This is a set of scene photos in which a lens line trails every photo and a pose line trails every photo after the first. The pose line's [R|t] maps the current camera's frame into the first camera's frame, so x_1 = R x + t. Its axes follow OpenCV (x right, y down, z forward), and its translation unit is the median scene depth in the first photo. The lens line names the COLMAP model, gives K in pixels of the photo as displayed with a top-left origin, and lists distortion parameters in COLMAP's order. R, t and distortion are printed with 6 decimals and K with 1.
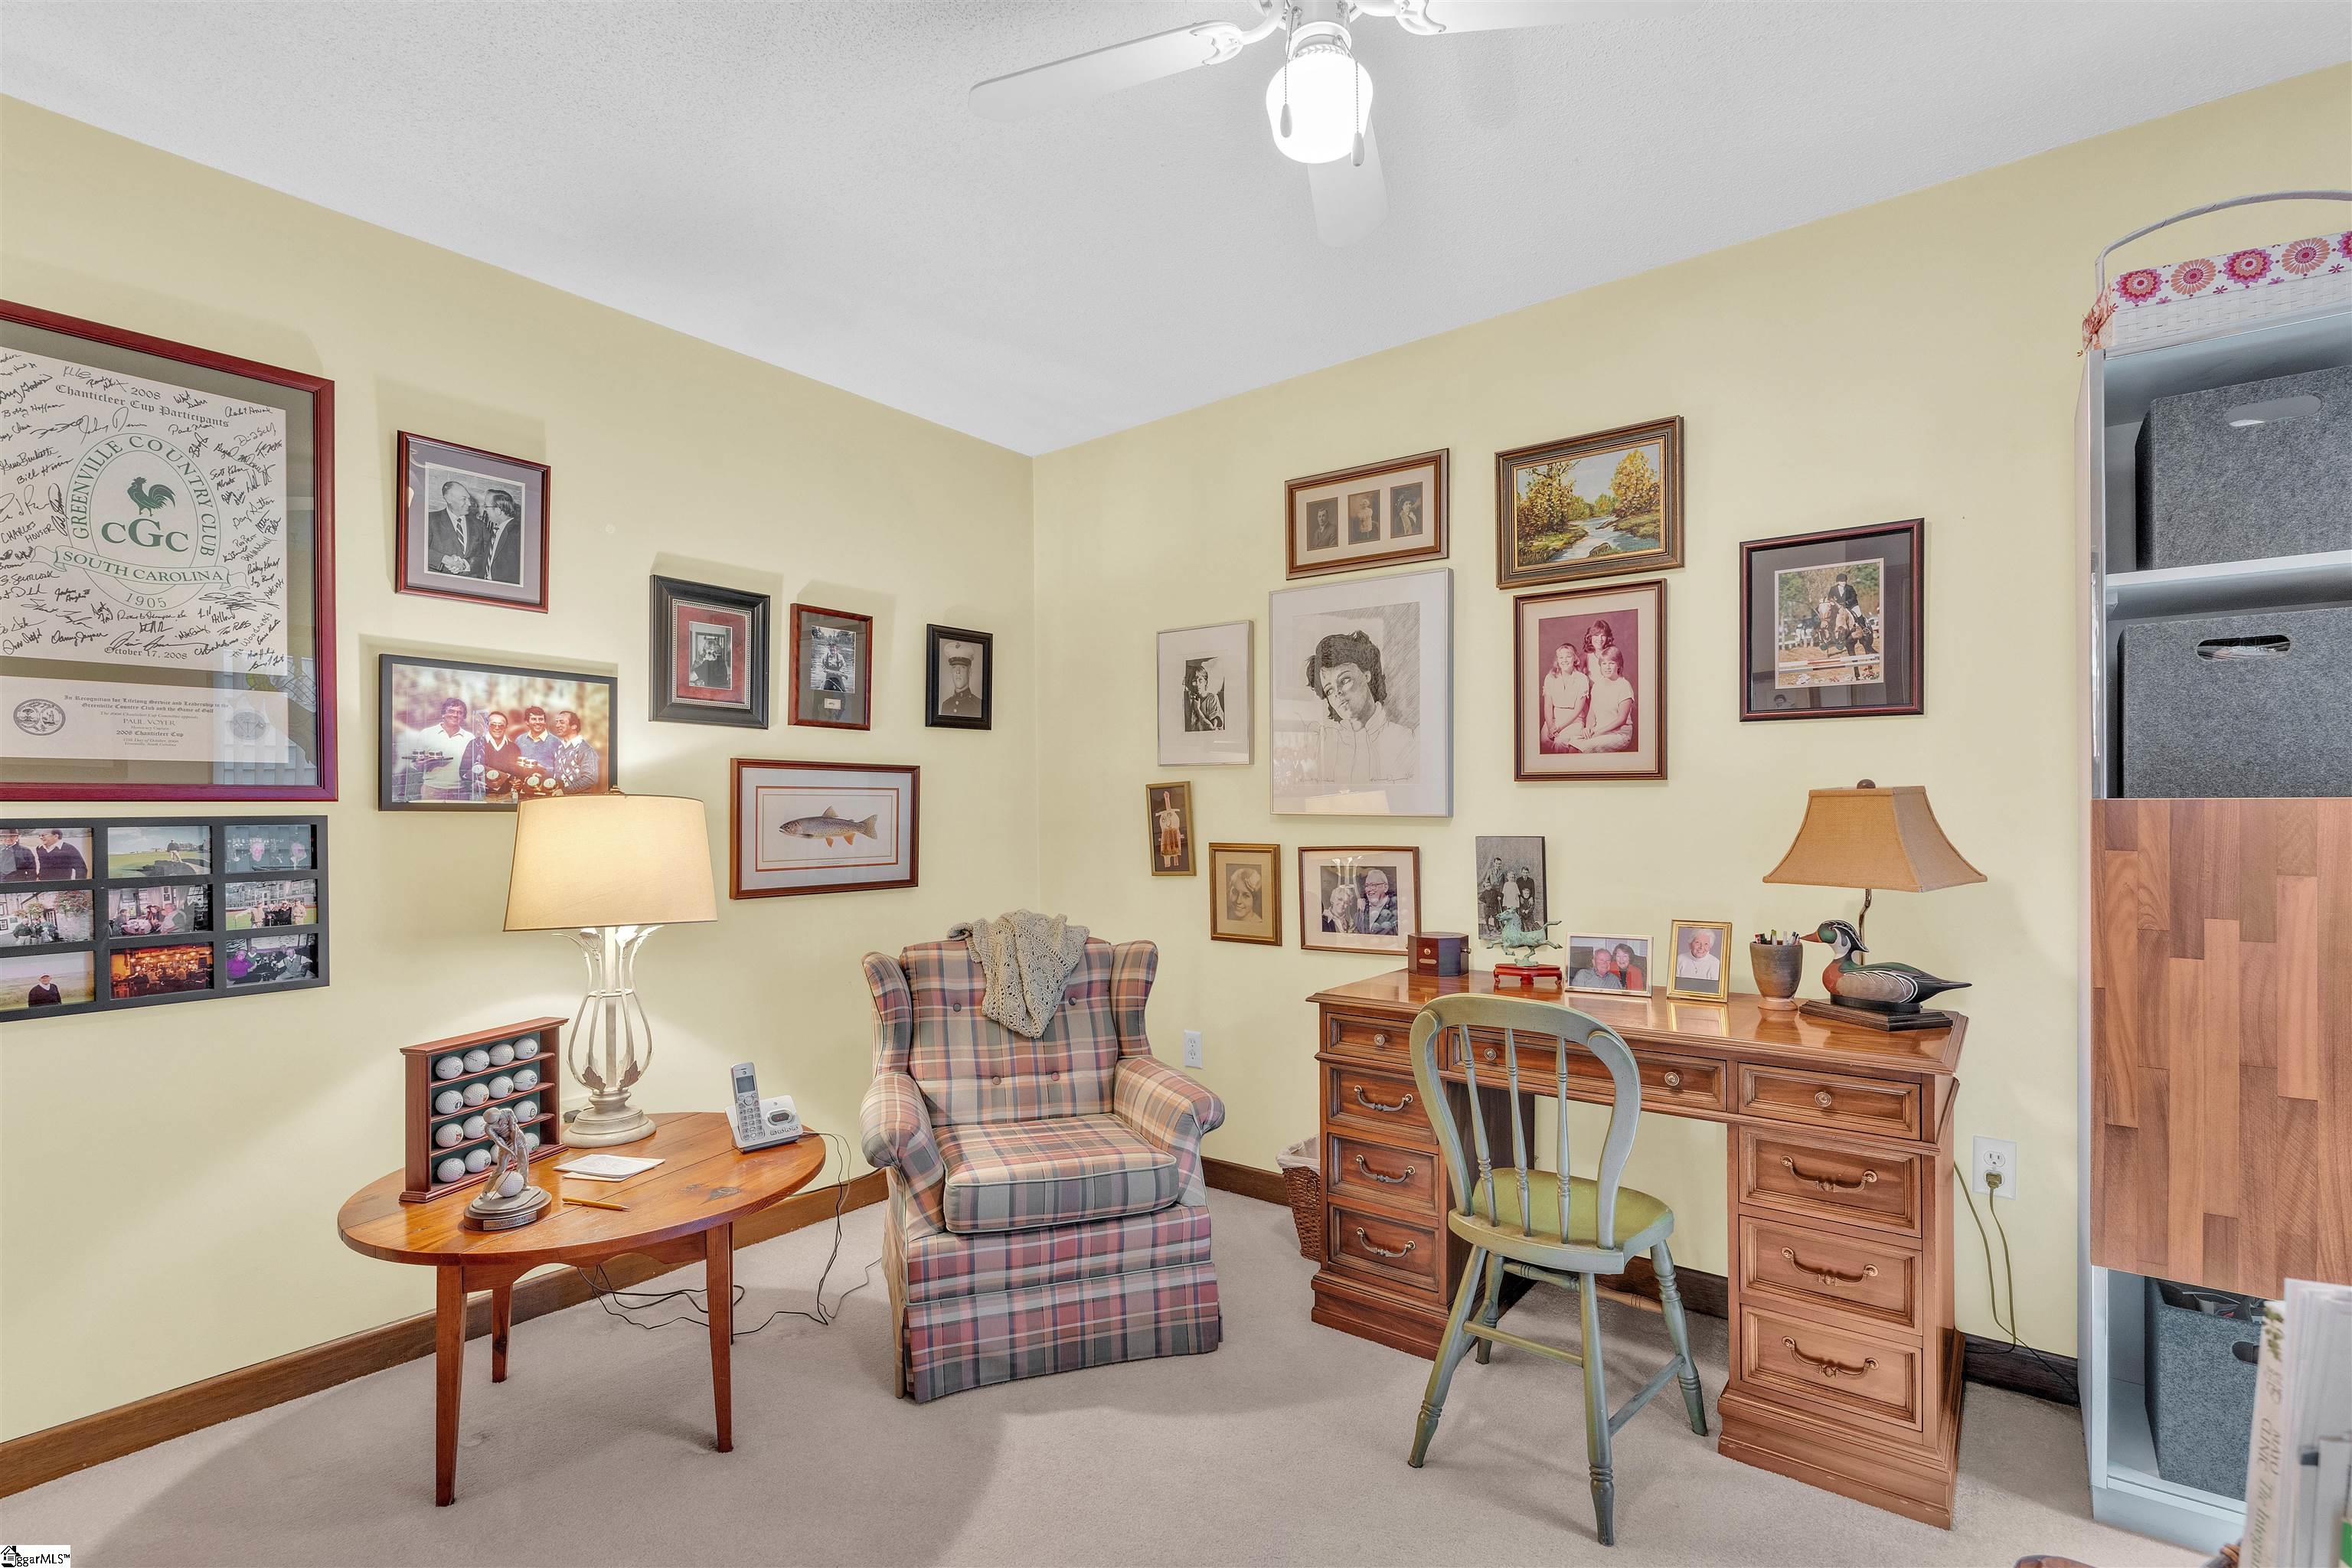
lens RADIAL K [[1058.1, 0, 1166.8], [0, 1058.1, 799.9], [0, 0, 1]] dist [-0.003958, -0.000727]
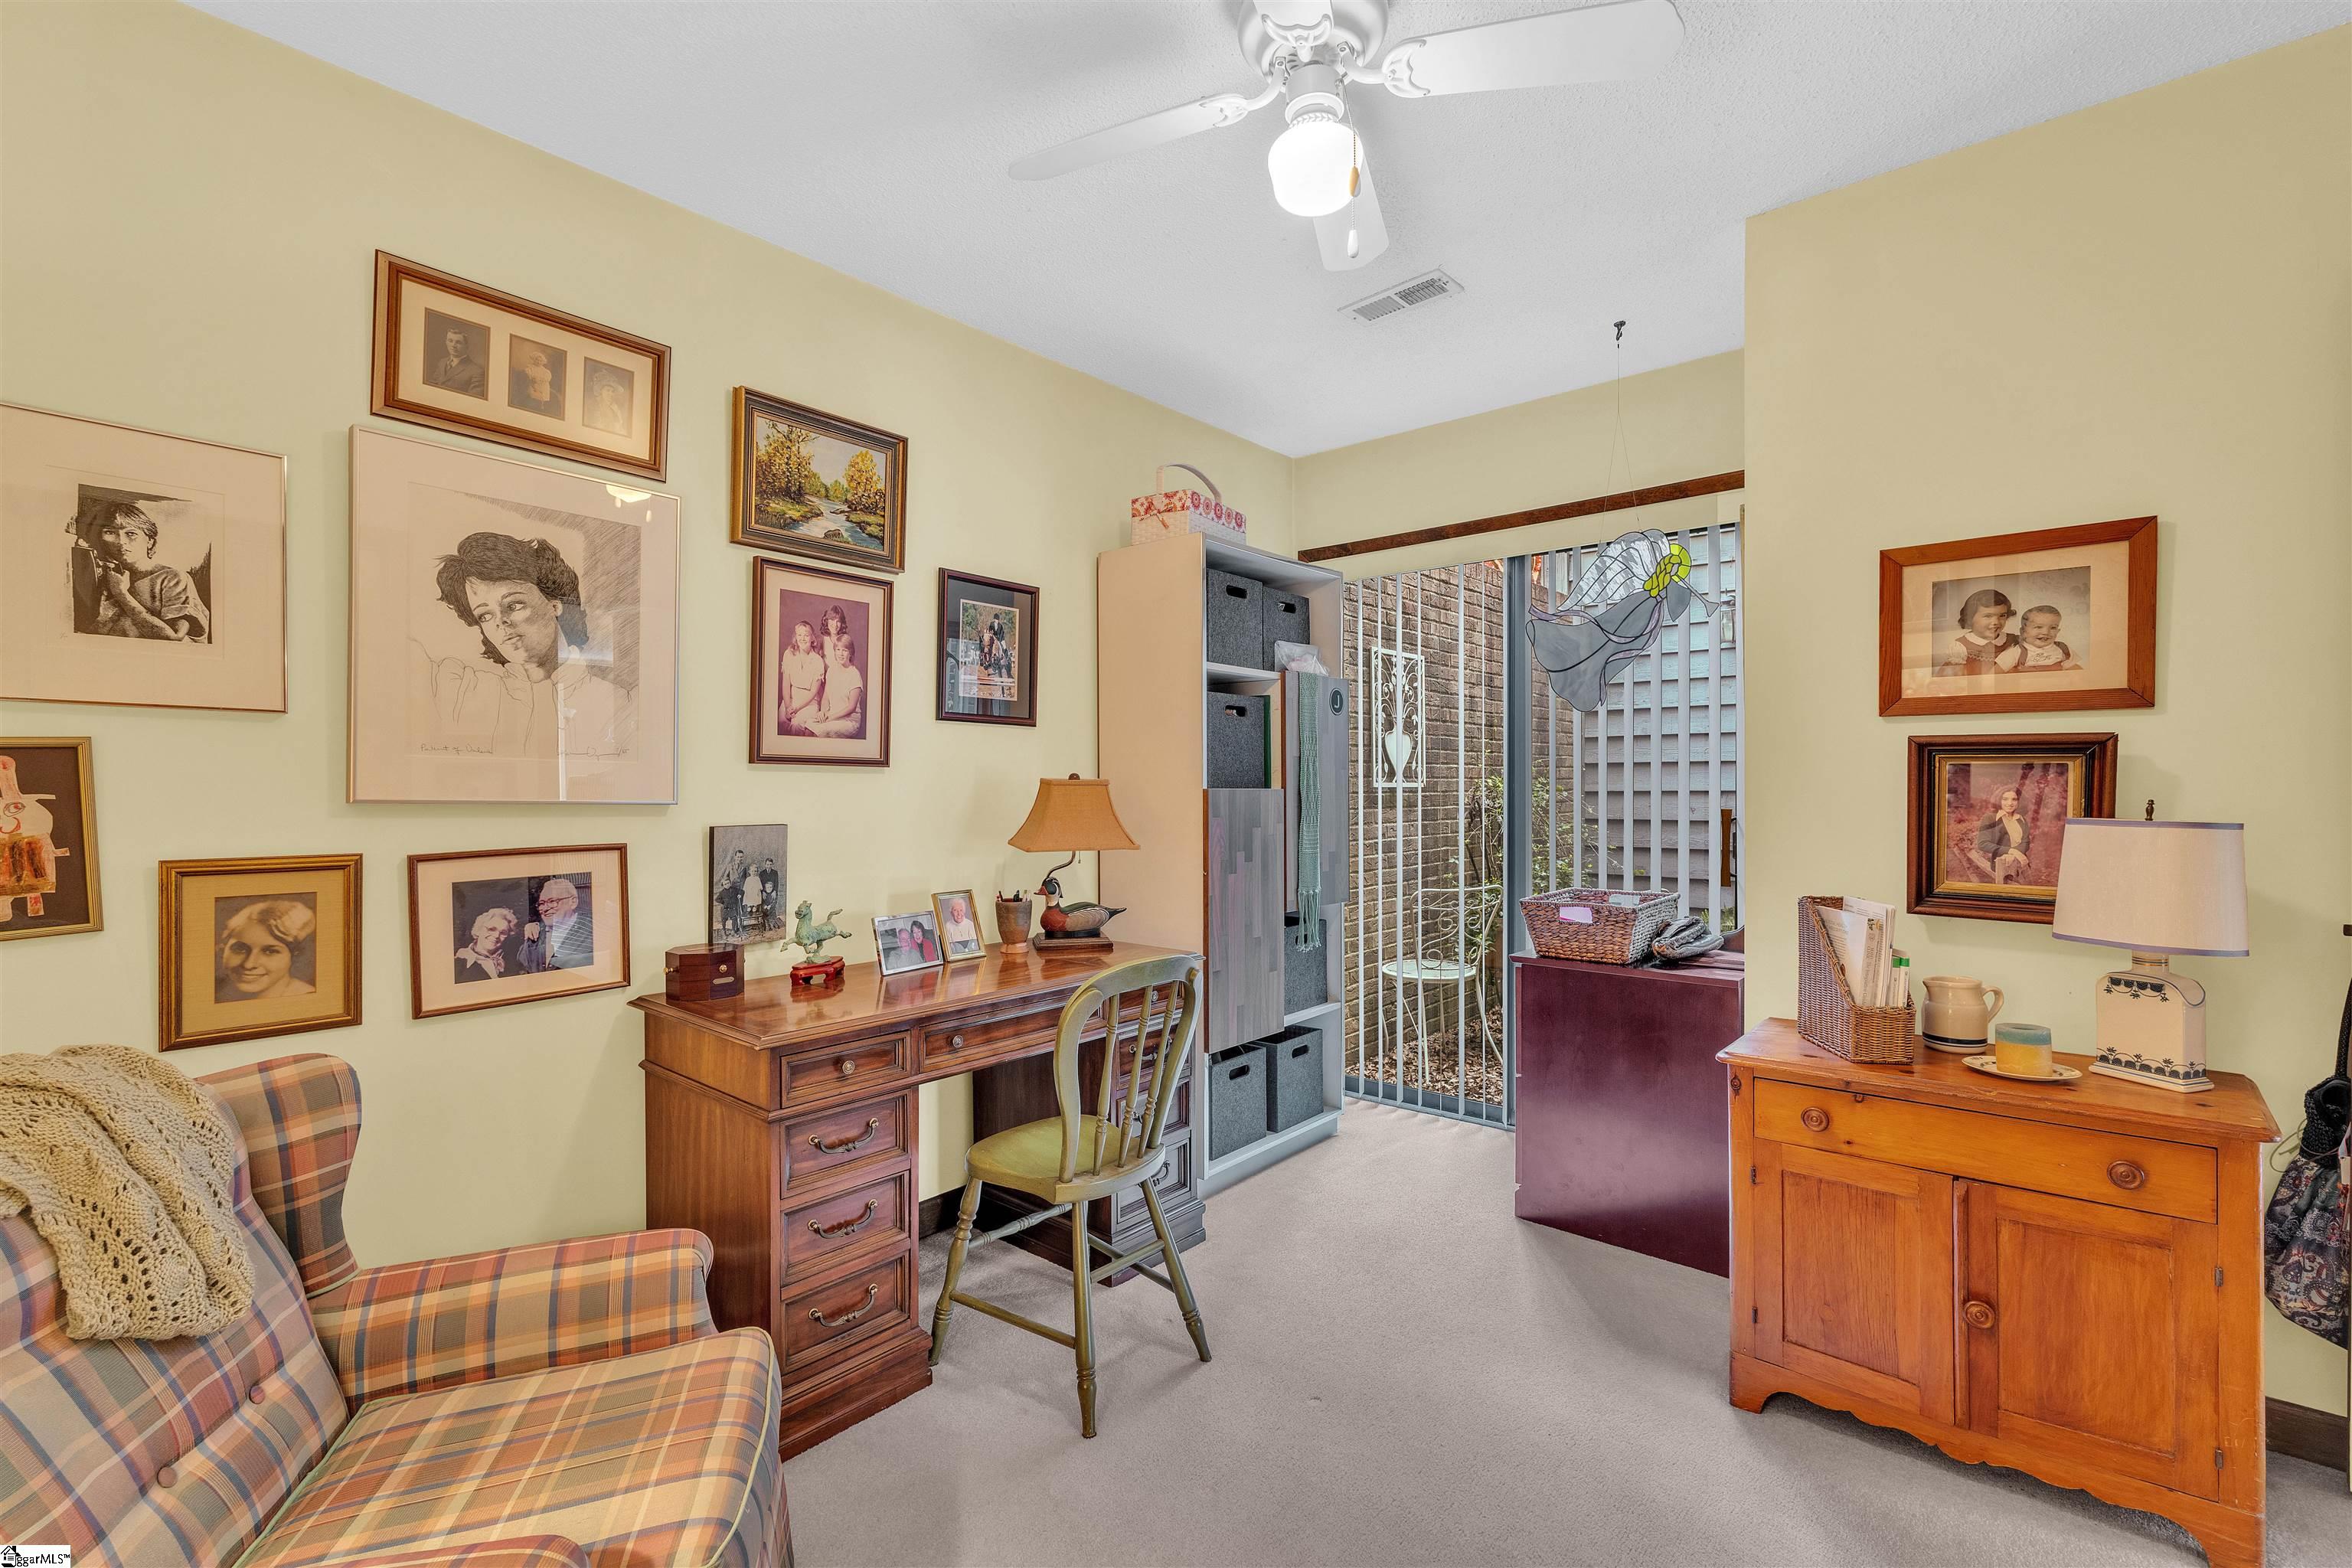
lens RADIAL K [[1058.1, 0, 1165.4], [0, 1058.1, 783.5], [0, 0, 1]] dist [-0.003958, -0.000727]
pose [[0.043165, 0.008692, 0.999030, -0.552854], [-0.009177, 0.999923, -0.008303, 0.003738], [-0.999026, -0.008809, 0.043242, 0.620190]]
